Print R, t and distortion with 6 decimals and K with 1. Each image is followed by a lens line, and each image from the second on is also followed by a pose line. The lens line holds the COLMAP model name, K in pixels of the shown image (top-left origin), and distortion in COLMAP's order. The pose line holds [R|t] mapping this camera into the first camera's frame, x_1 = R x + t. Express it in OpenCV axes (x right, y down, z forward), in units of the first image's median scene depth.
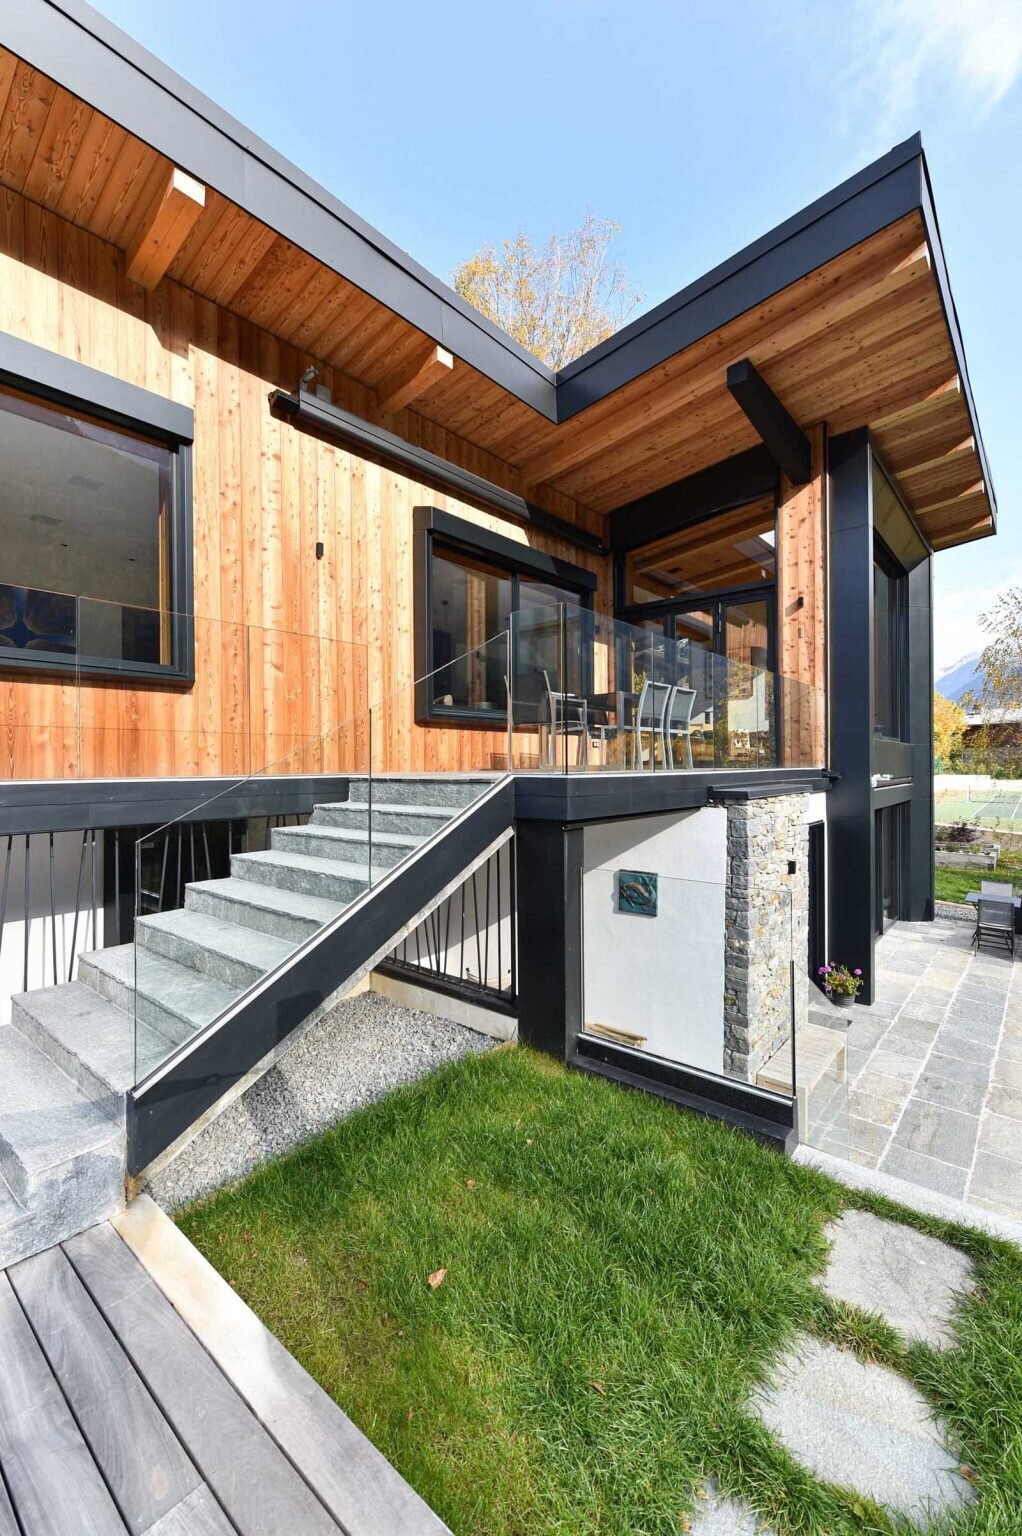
lens RADIAL K [[622.4, 0, 511.0], [0, 622.4, 768.0], [0, 0, 1]] dist [0.000448, 0.000016]
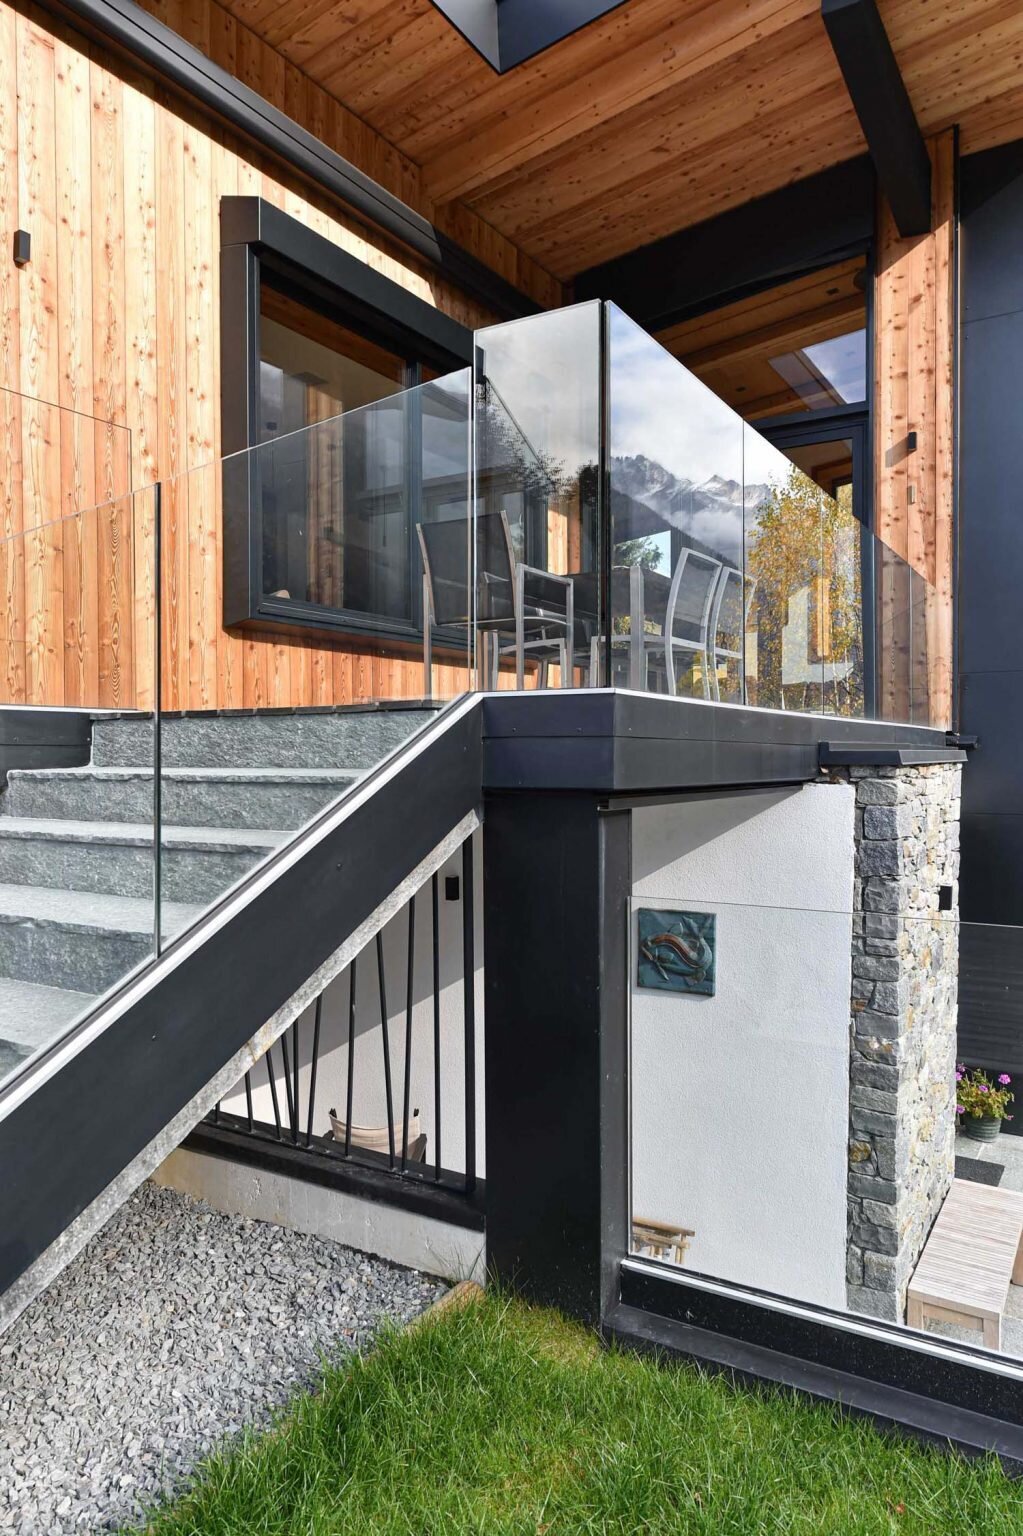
lens RADIAL K [[1003.7, 0, 511.5], [0, 1003.7, 768.0], [0, 0, 1]] dist [0.002169, -0.000912]
pose [[0.988456, 0.000820, 0.151509, -0.052716], [-0.001970, 0.999970, 0.007445, 0.037611], [-0.151498, -0.007658, 0.988428, 0.178433]]
